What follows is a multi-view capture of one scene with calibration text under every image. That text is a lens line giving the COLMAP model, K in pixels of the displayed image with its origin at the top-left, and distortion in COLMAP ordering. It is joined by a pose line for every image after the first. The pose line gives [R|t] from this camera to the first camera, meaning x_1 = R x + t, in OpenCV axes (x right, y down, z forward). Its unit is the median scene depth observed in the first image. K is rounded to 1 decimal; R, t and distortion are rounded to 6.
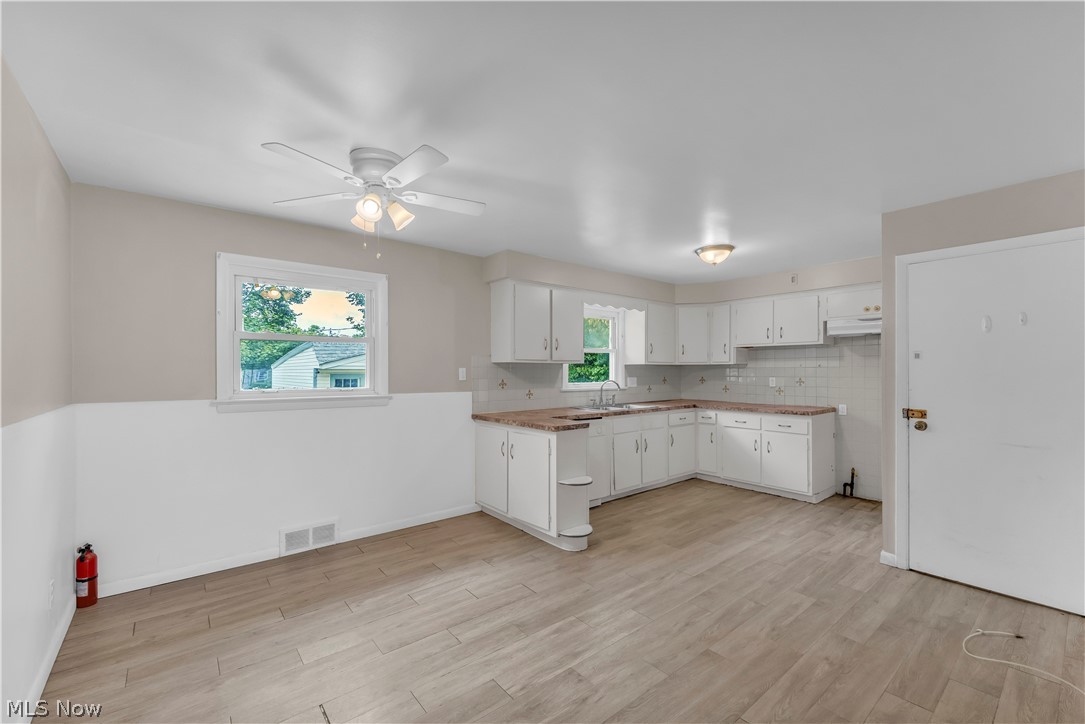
lens RADIAL K [[446.2, 0, 522.5], [0, 446.2, 371.7], [0, 0, 1]] dist [0.002260, -0.000070]
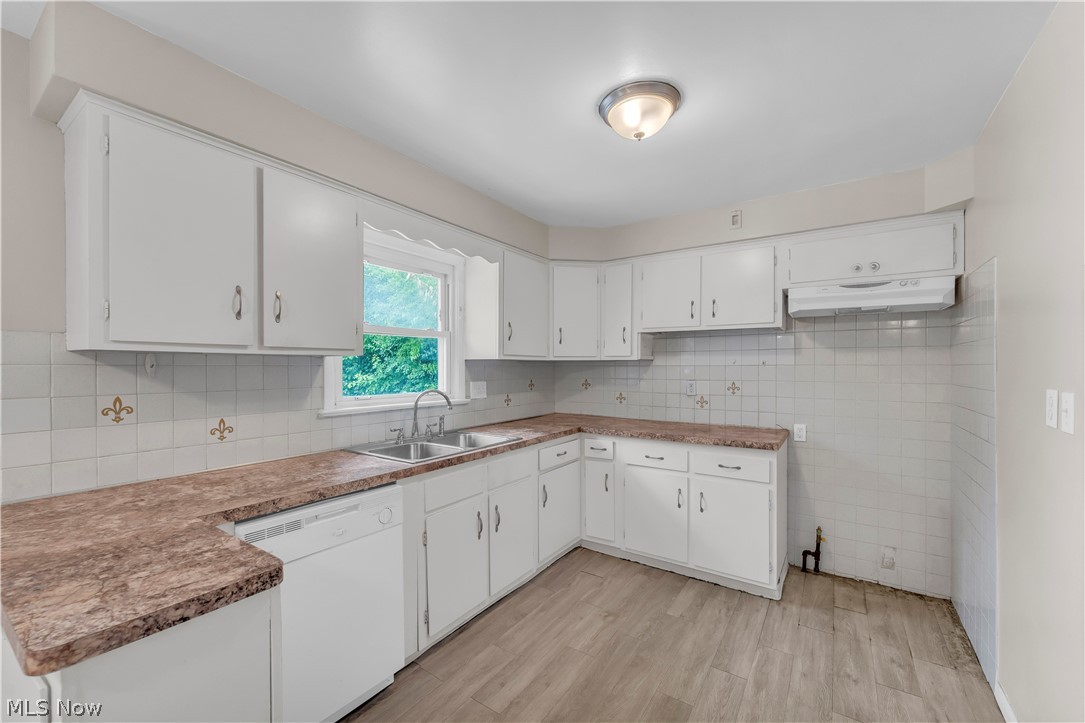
lens RADIAL K [[446.2, 0, 524.1], [0, 446.2, 368.3], [0, 0, 1]] dist [0.002260, -0.000070]
pose [[0.955905, 0.000134, 0.293677, 0.171415], [-0.001091, 0.999995, 0.003095, -0.008170], [-0.293675, -0.003279, 0.955900, 0.554286]]
